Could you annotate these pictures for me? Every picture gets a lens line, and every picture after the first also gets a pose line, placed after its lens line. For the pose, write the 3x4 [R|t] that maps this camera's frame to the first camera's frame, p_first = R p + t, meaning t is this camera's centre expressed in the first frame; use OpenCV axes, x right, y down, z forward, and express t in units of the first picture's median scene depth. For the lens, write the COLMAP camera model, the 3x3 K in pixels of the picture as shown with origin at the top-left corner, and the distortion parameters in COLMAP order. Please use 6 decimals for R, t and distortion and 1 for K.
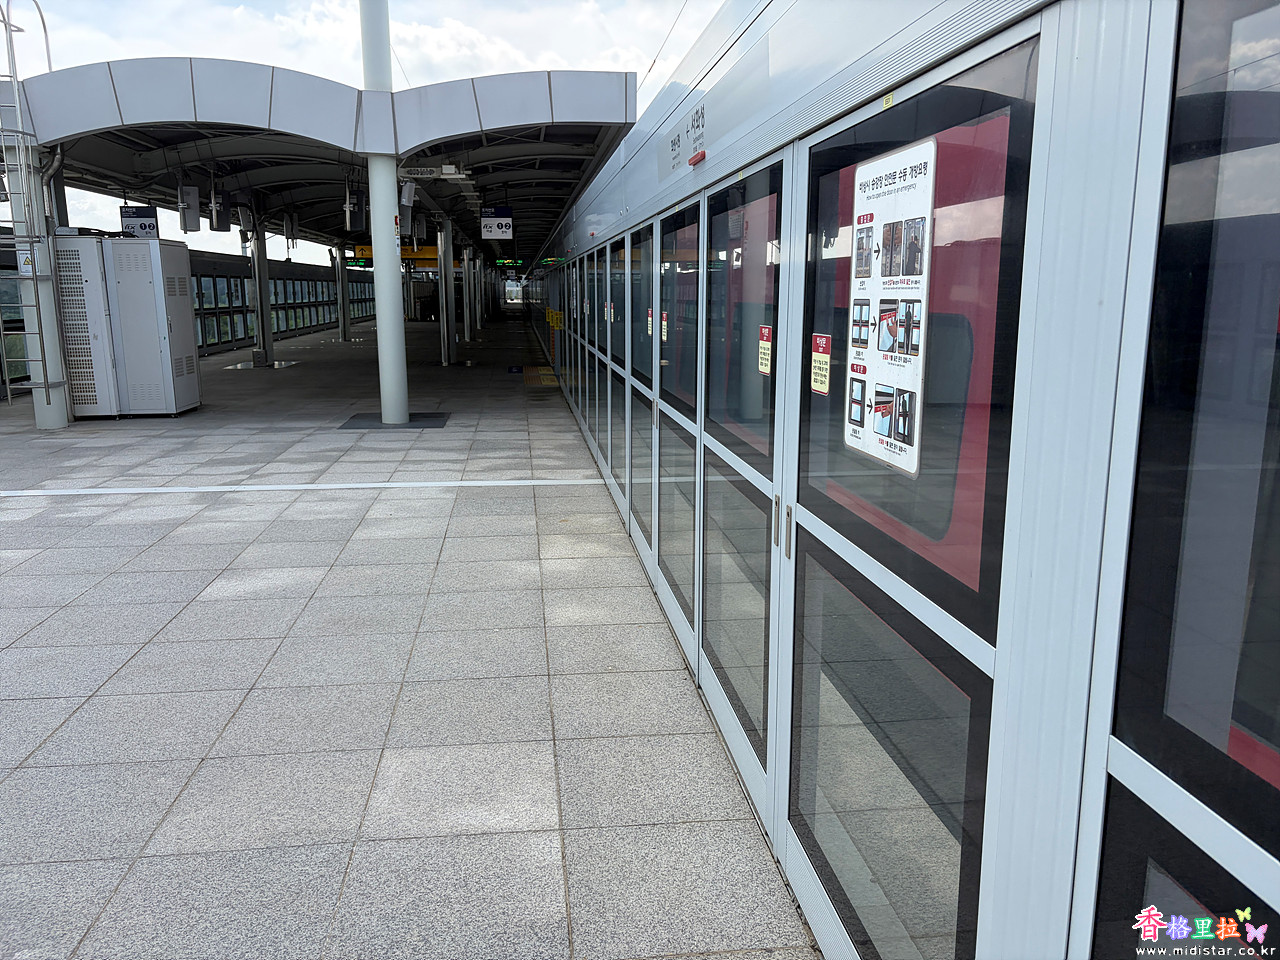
lens RADIAL K [[973.4, 0, 640.0], [0, 973.4, 480.0], [0, 0, 1]] dist [0.071213, -0.002465]
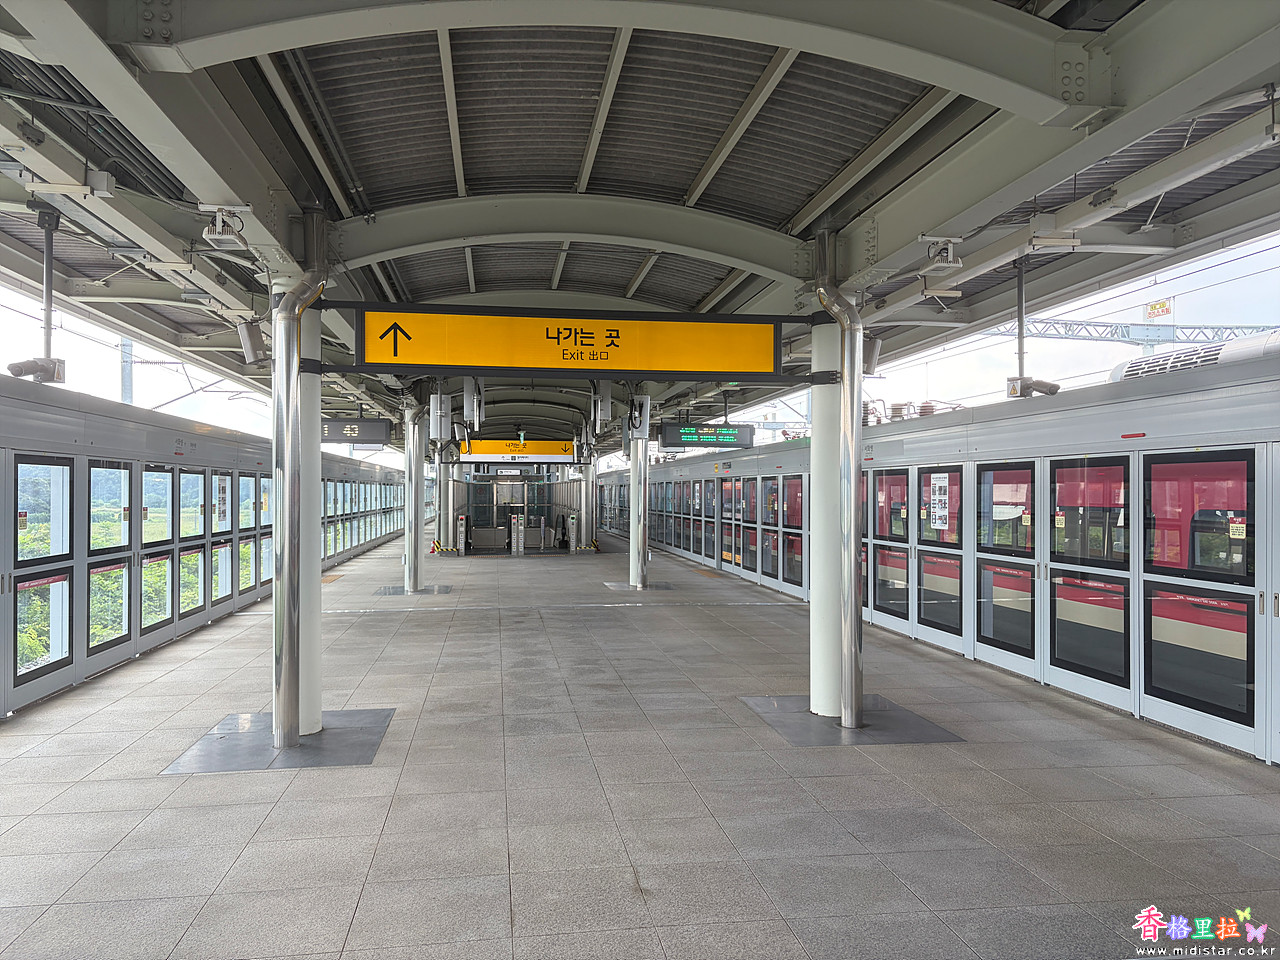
lens RADIAL K [[973.4, 0, 640.0], [0, 973.4, 480.0], [0, 0, 1]] dist [0.071213, -0.002465]
pose [[-0.349172, 0.004008, 0.937050, -4.264447], [0.165503, 0.984534, 0.057460, -0.874240], [-0.922327, 0.175148, -0.344435, 4.371407]]
